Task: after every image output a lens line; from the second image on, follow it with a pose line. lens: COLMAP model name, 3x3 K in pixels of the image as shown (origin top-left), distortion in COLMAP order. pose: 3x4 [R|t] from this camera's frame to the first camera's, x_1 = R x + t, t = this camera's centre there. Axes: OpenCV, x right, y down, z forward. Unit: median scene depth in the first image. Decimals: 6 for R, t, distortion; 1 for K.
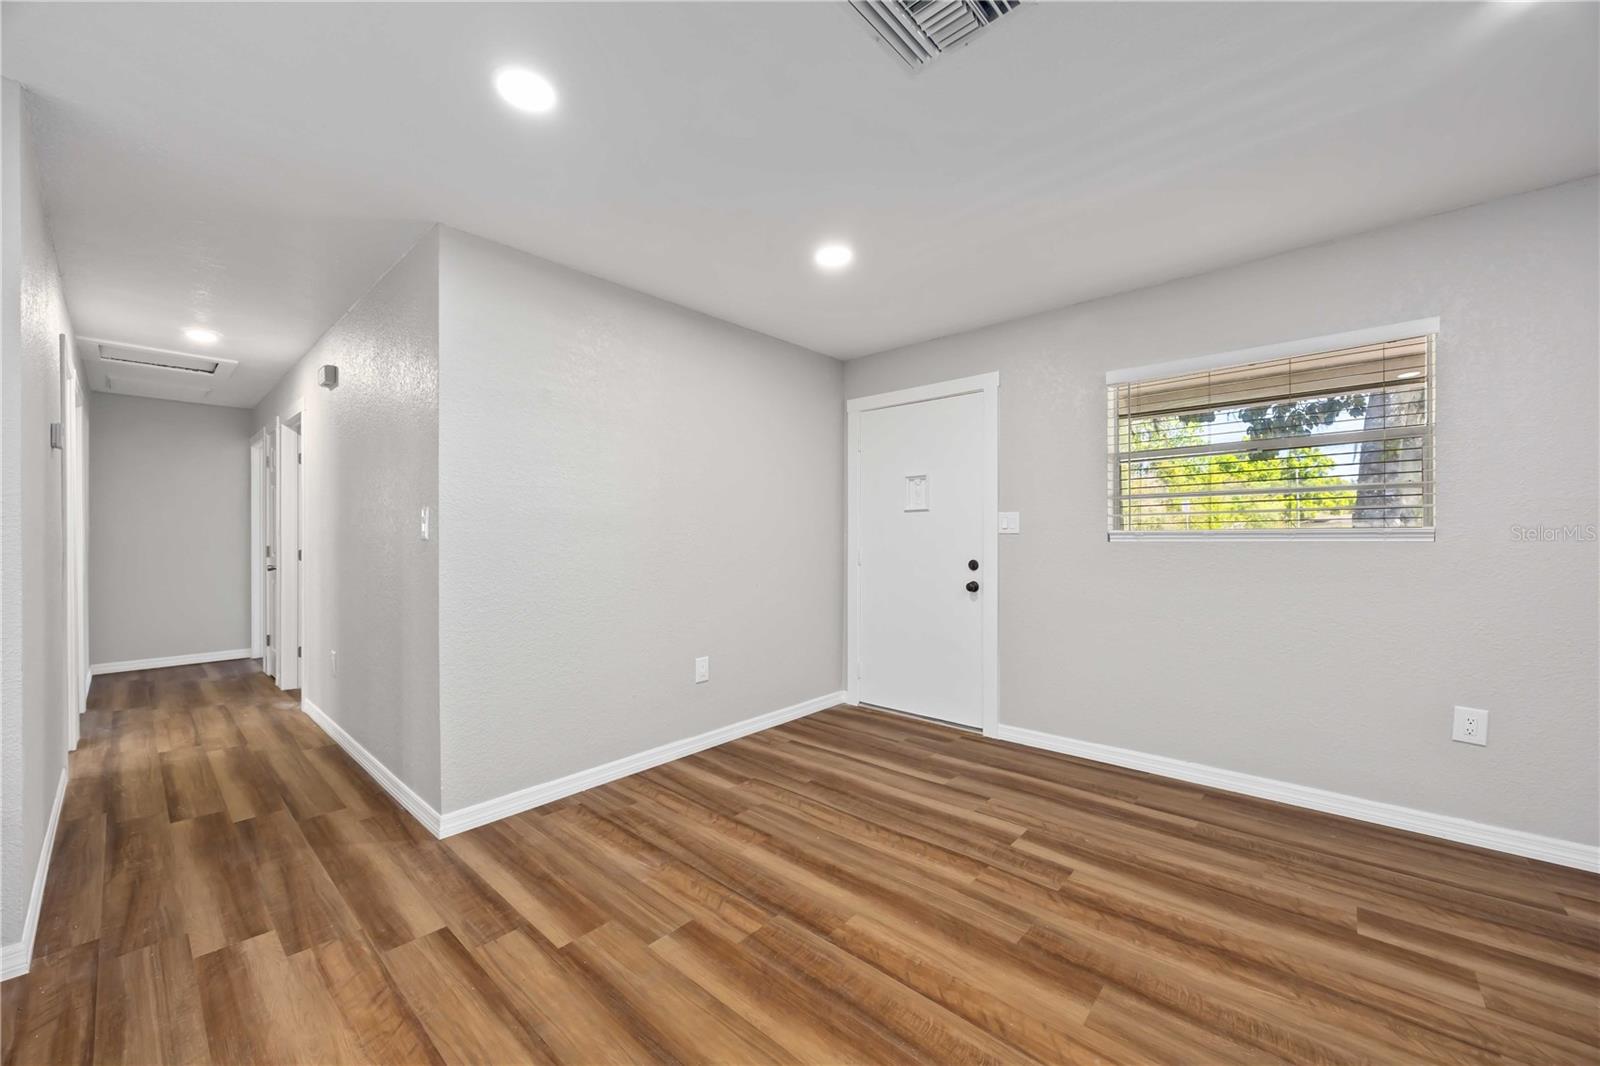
lens RADIAL K [[609.4, 0, 800.0], [0, 609.4, 533.0], [0, 0, 1]] dist [-0.005489, -0.000053]
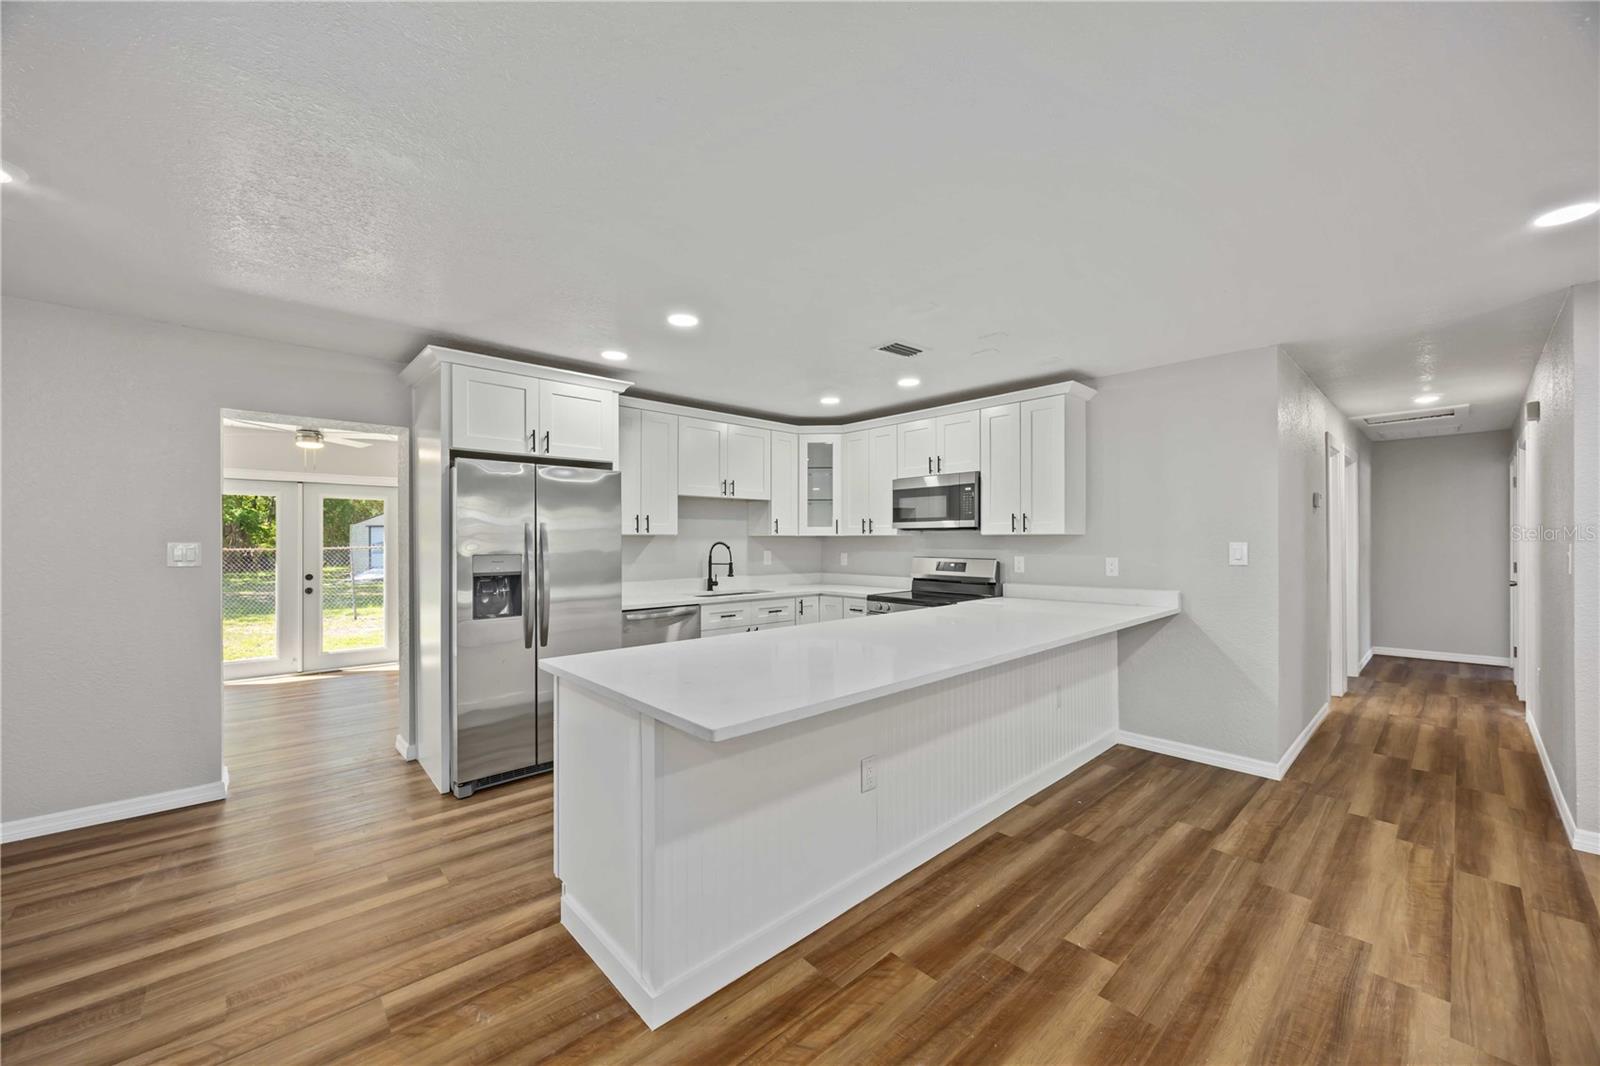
lens RADIAL K [[609.4, 0, 800.0], [0, 609.4, 533.0], [0, 0, 1]] dist [-0.005489, -0.000053]
pose [[-0.100978, -0.009583, -0.994843, 0.705742], [0.010721, 0.999885, -0.010720, -0.076513], [0.994831, -0.011748, -0.100863, -0.301045]]
